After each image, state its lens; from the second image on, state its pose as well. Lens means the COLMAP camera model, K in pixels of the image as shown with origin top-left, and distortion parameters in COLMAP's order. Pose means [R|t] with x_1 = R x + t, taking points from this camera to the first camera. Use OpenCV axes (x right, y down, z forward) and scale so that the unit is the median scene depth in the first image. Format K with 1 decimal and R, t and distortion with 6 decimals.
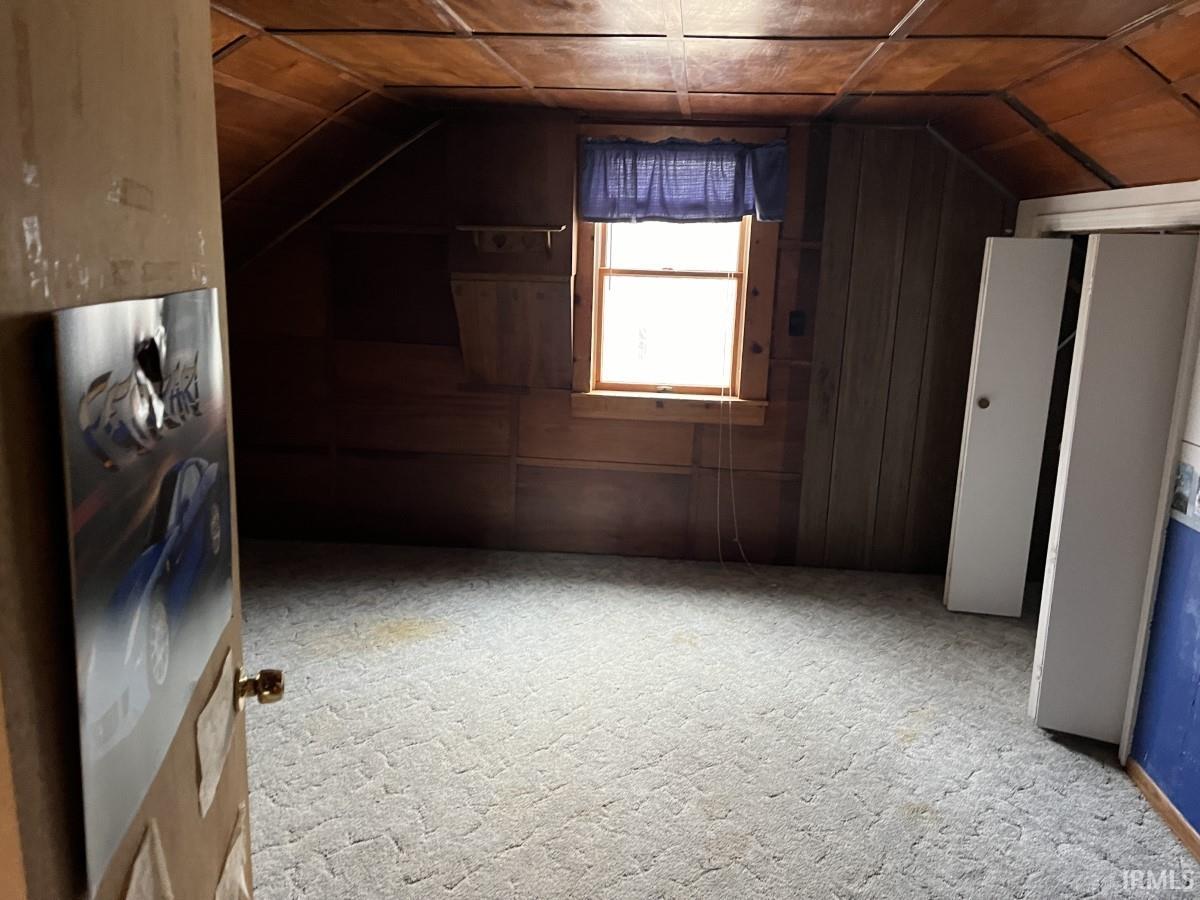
lens RADIAL K [[903.9, 0, 606.3], [0, 903.9, 446.0], [0, 0, 1]] dist [0.066253, -0.084027]
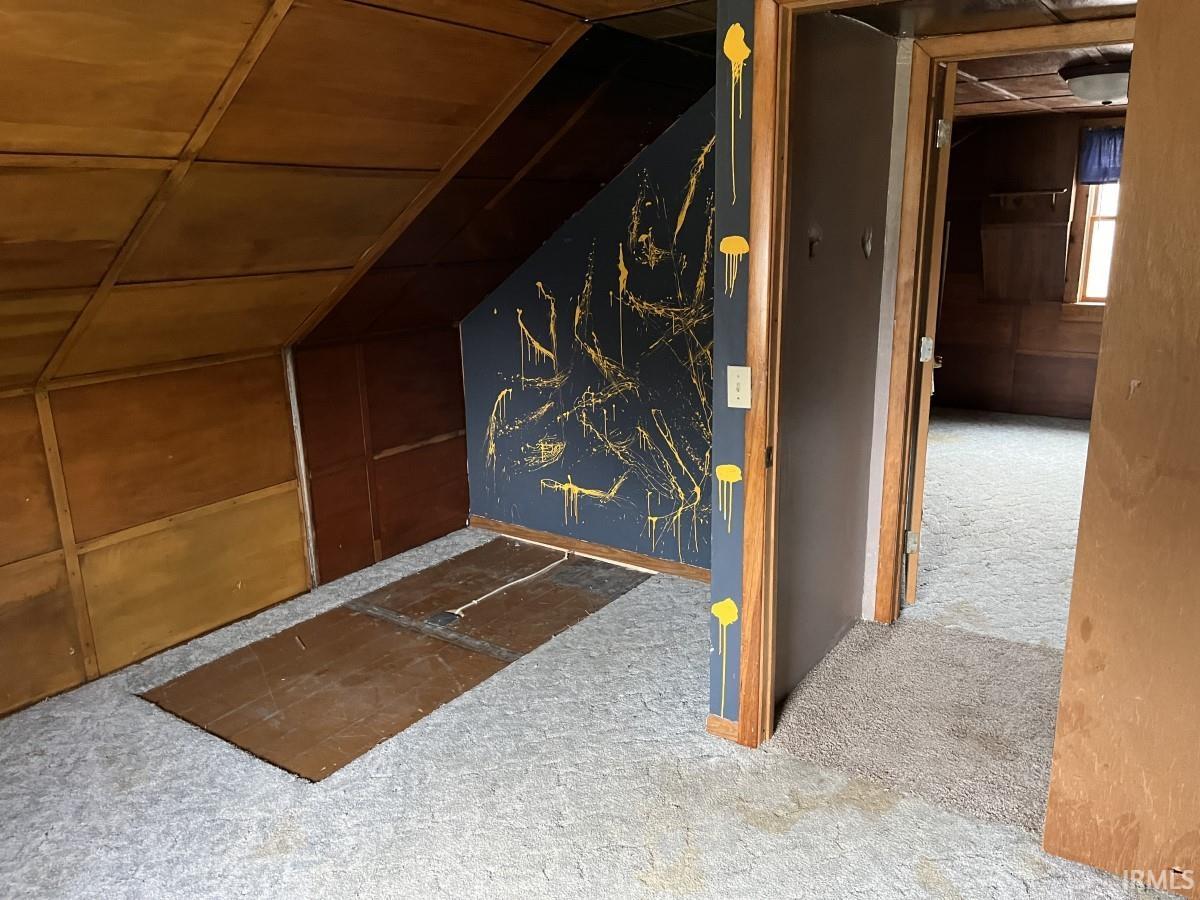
lens RADIAL K [[903.9, 0, 598.0], [0, 903.9, 444.0], [0, 0, 1]] dist [0.066253, -0.084027]
pose [[0.872872, 0.071214, -0.482725, 0.039592], [-0.057051, 0.997402, 0.043980, 0.157635], [0.484603, -0.010849, 0.874667, -0.712720]]
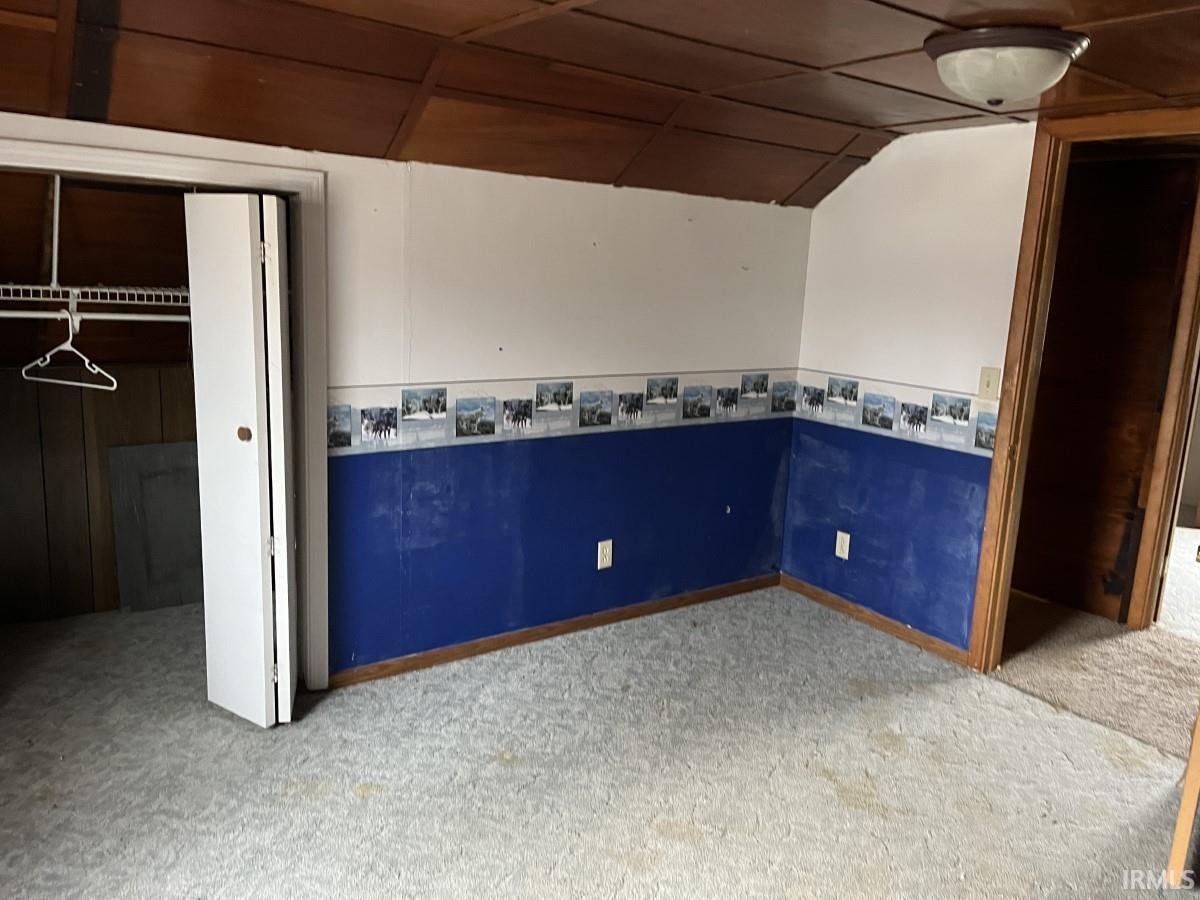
lens RADIAL K [[903.9, 0, 599.9], [0, 903.9, 448.0], [0, 0, 1]] dist [0.066253, -0.084027]
pose [[-0.650126, -0.209120, 0.730483, -0.277963], [0.092466, 0.932462, 0.349235, -0.194534], [-0.754179, 0.294592, -0.586881, 0.930950]]
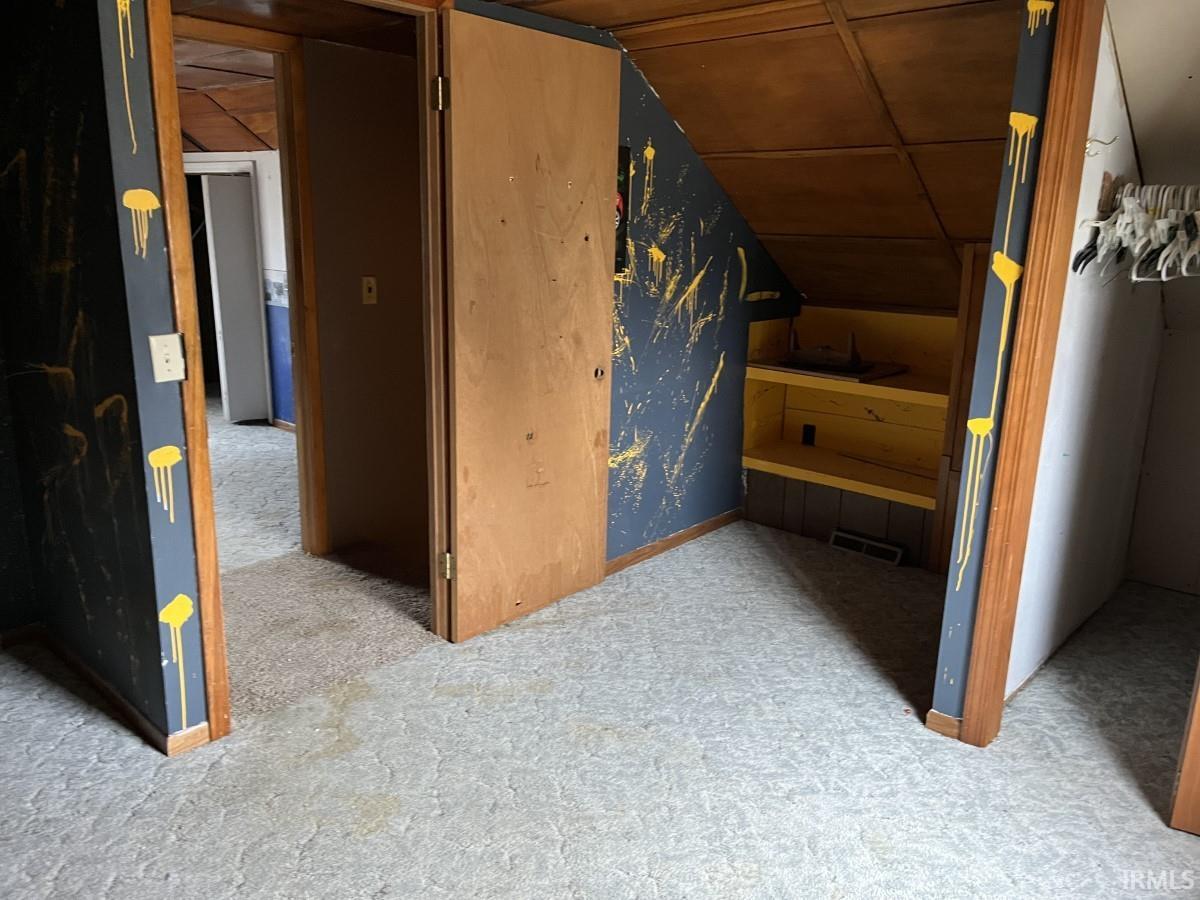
lens RADIAL K [[903.9, 0, 603.7], [0, 903.9, 450.6], [0, 0, 1]] dist [0.066253, -0.084027]
pose [[0.602885, -0.213377, 0.768765, -0.455763], [0.161200, 0.976277, 0.144557, 0.158118], [-0.781373, 0.036774, 0.622980, -0.689027]]
